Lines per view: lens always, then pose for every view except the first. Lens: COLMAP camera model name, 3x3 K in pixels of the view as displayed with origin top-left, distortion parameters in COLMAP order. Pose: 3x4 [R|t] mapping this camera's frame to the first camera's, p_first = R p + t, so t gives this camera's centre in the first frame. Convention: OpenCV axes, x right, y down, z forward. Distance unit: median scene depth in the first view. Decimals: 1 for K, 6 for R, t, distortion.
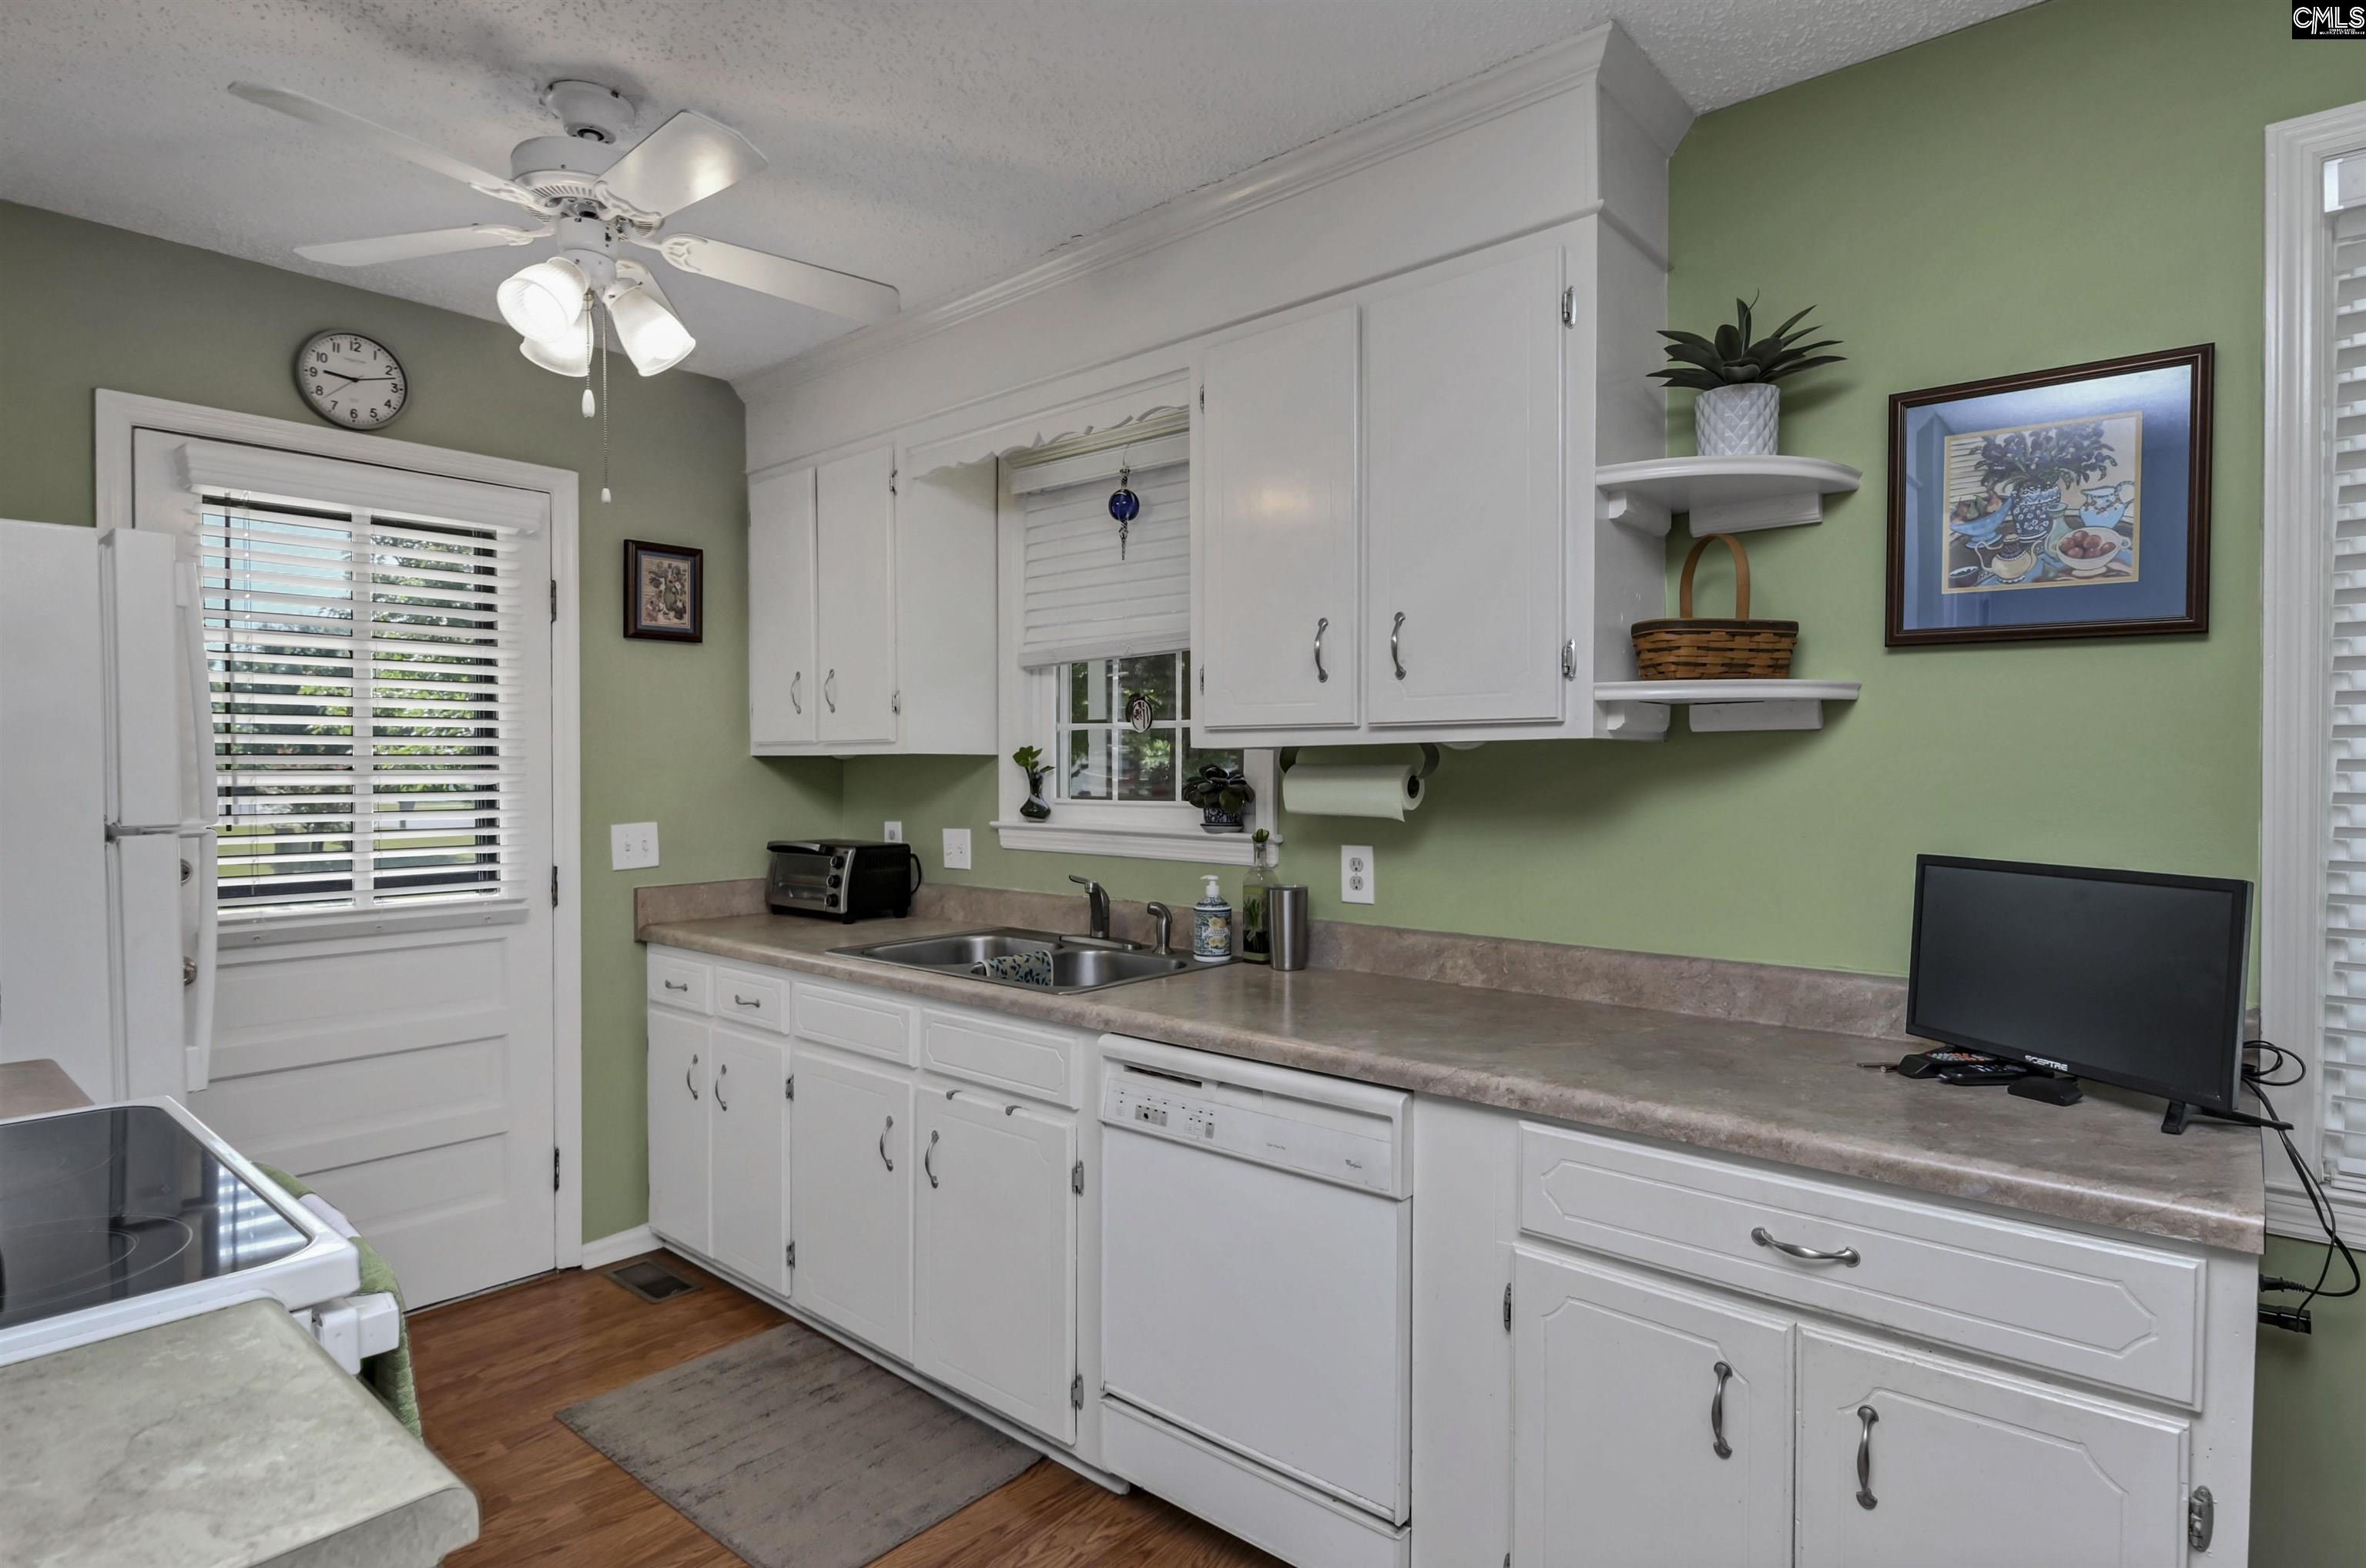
lens RADIAL K [[1213.6, 0, 1183.0], [0, 1213.6, 784.0], [0, 0, 1]] dist [0.011179, -0.016982]
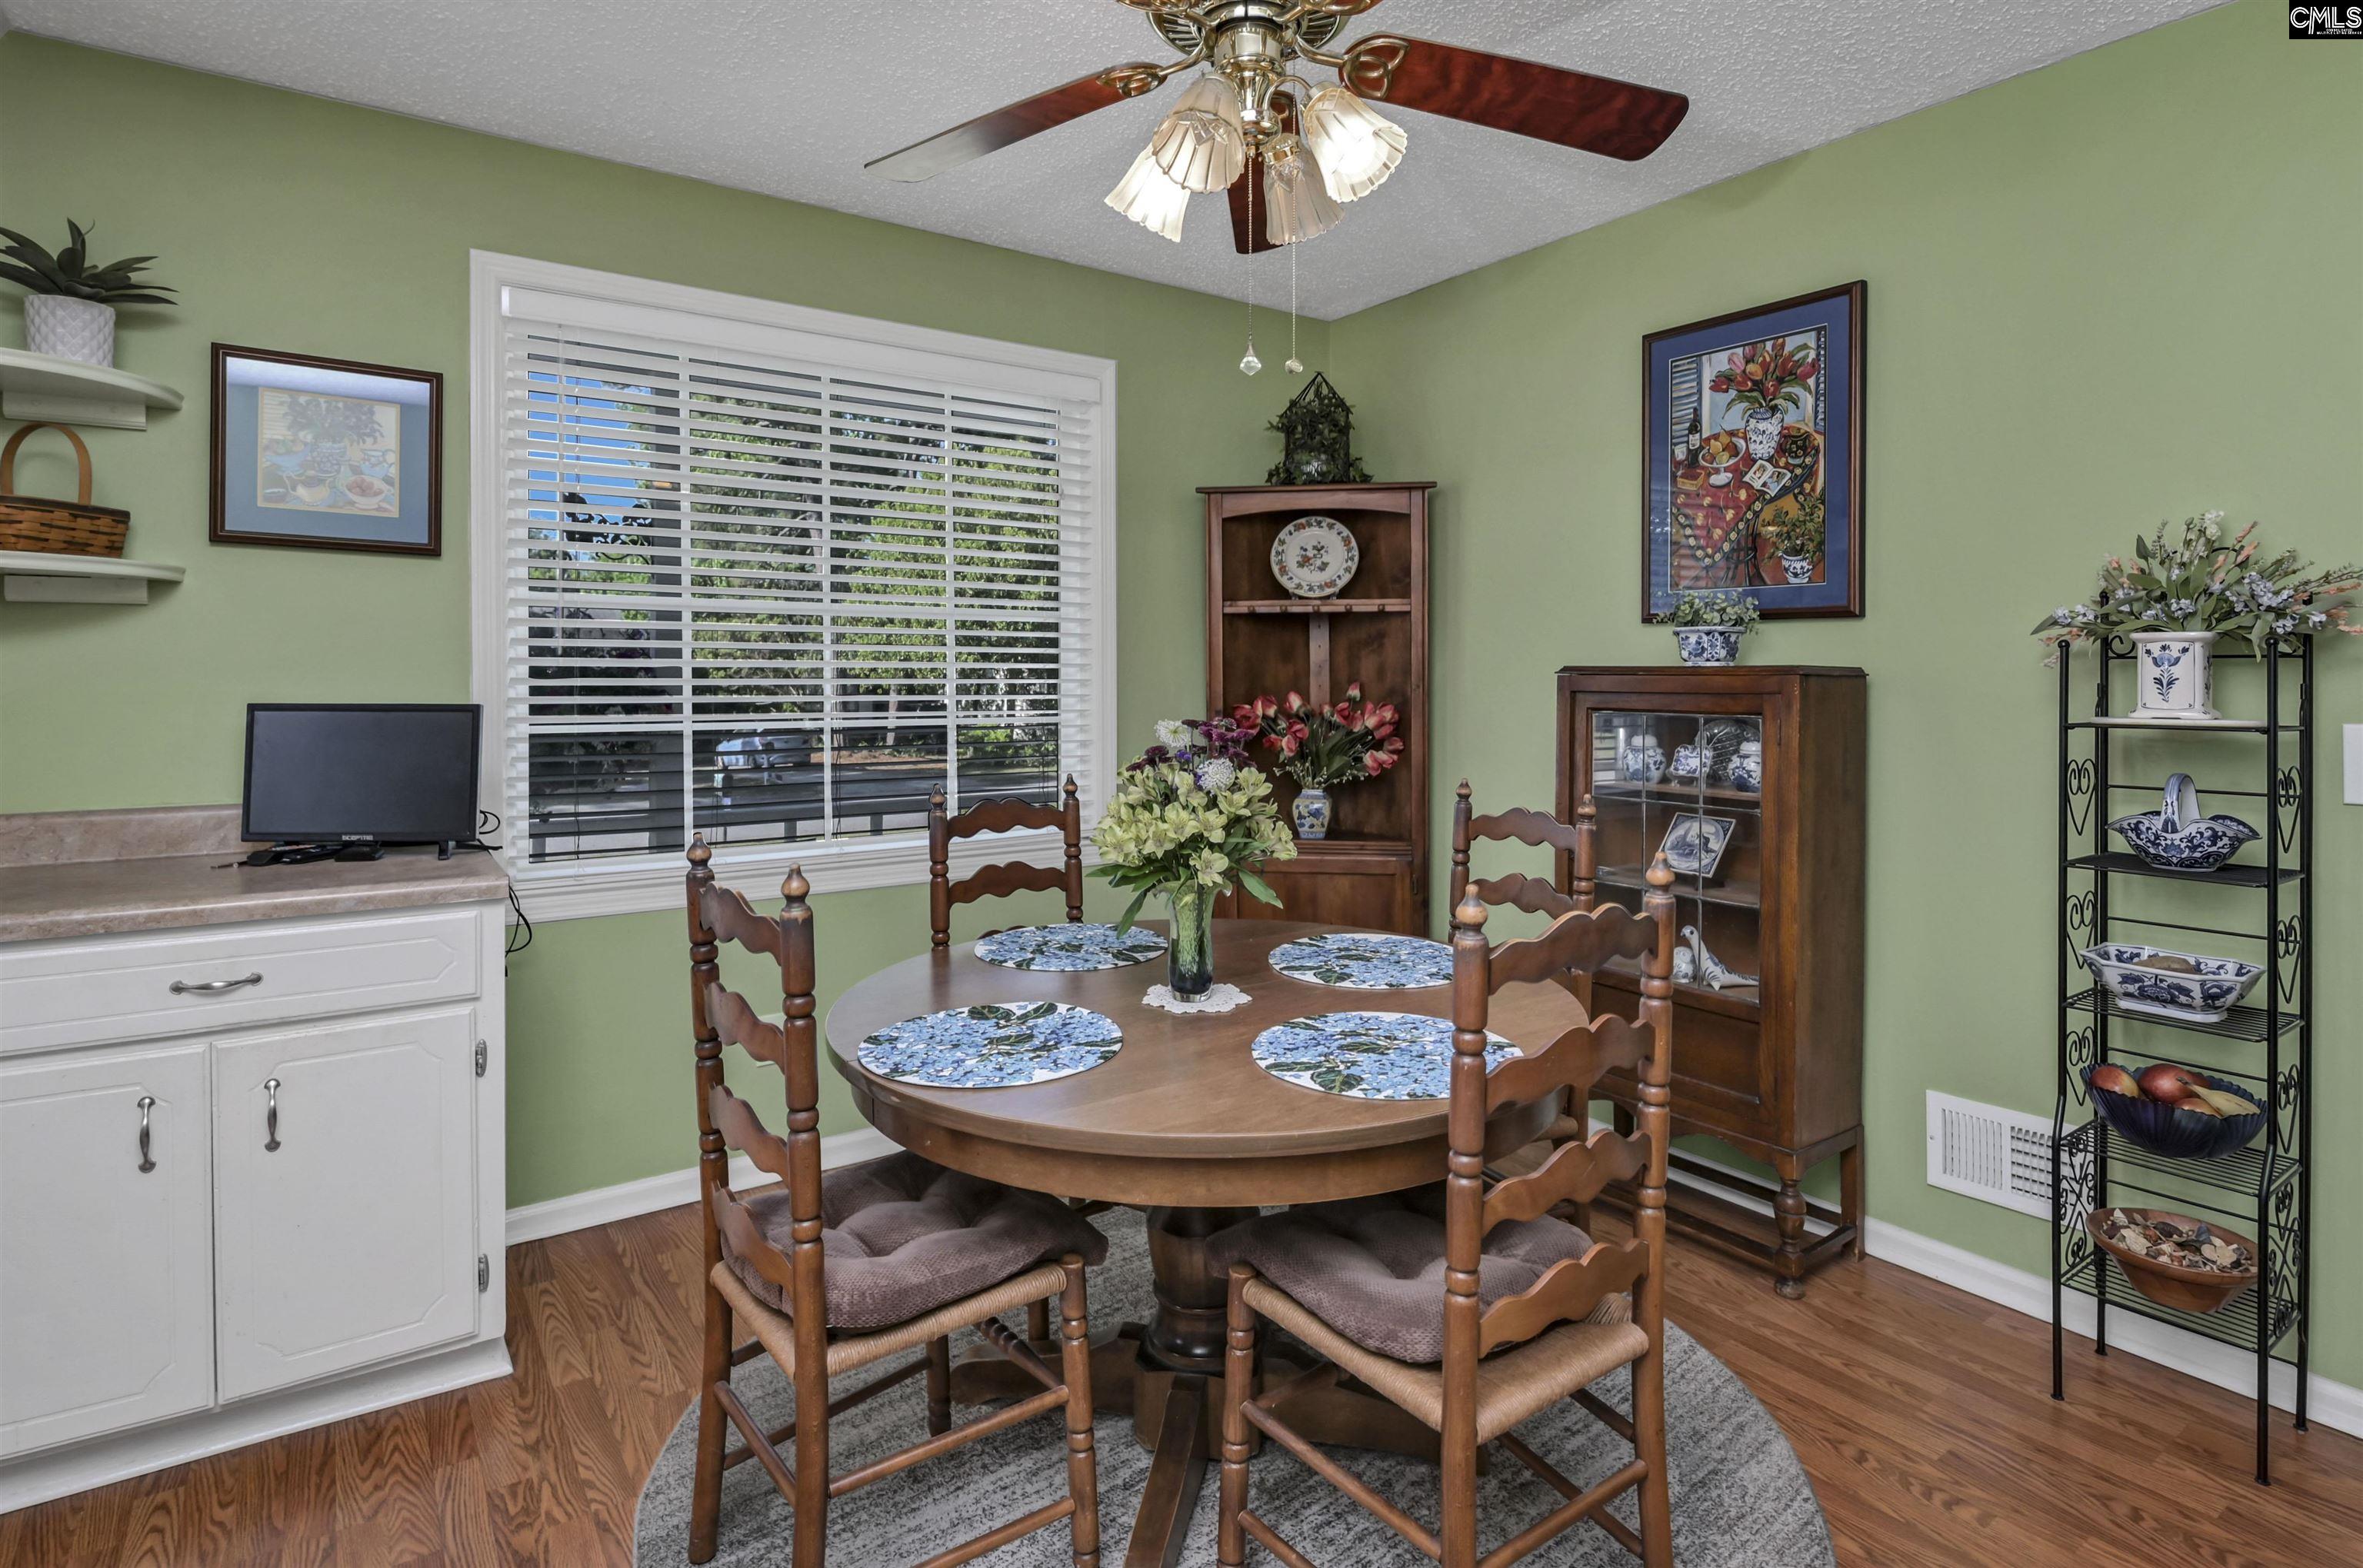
lens RADIAL K [[1223.8, 0, 1184.8], [0, 1223.8, 701.4], [0, 0, 1]] dist [-0.002093, -0.000825]
pose [[0.240241, -0.016385, 0.970575, -0.295265], [0.009916, 0.999847, 0.014425, 0.032079], [-0.970663, 0.006158, 0.240366, -0.201932]]
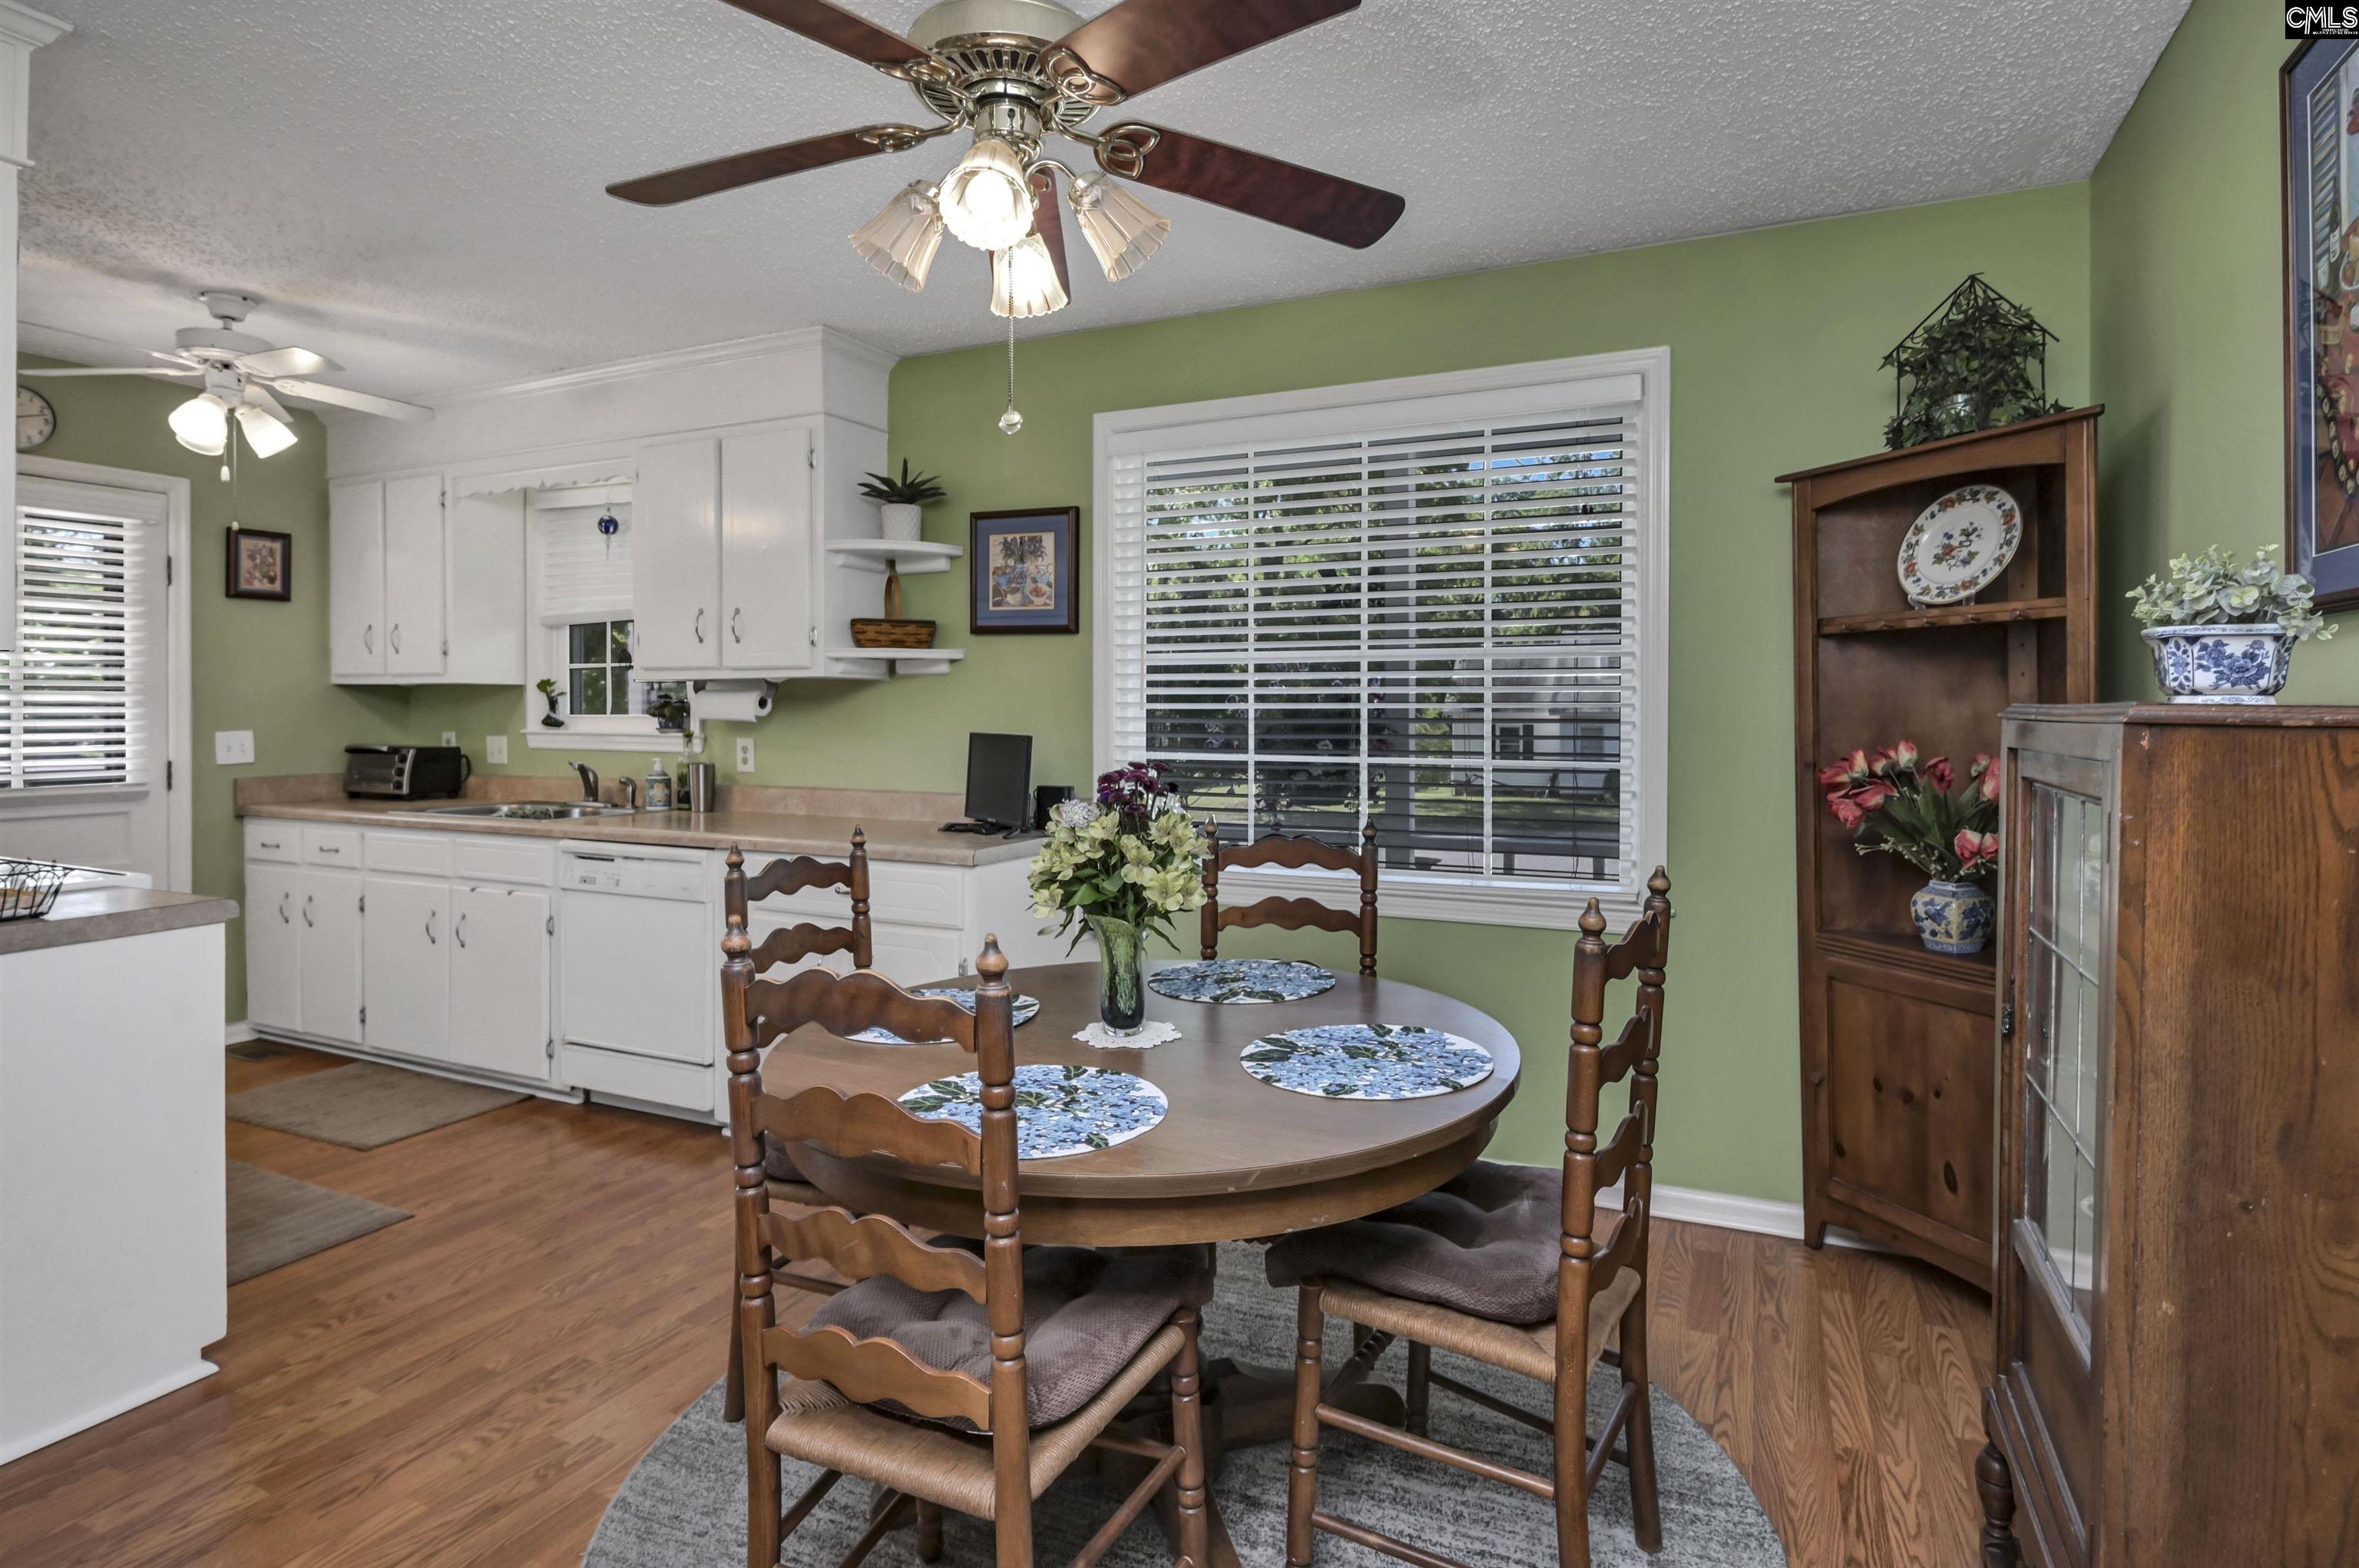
lens RADIAL K [[1209.0, 0, 1181.2], [0, 1209.0, 723.3], [0, 0, 1]] dist [0.022619, -0.018489]
pose [[0.962985, 0.000902, 0.269553, 0.266653], [-0.000689, 0.999999, -0.000884, 0.029665], [-0.269554, 0.000665, 0.962985, -0.782476]]
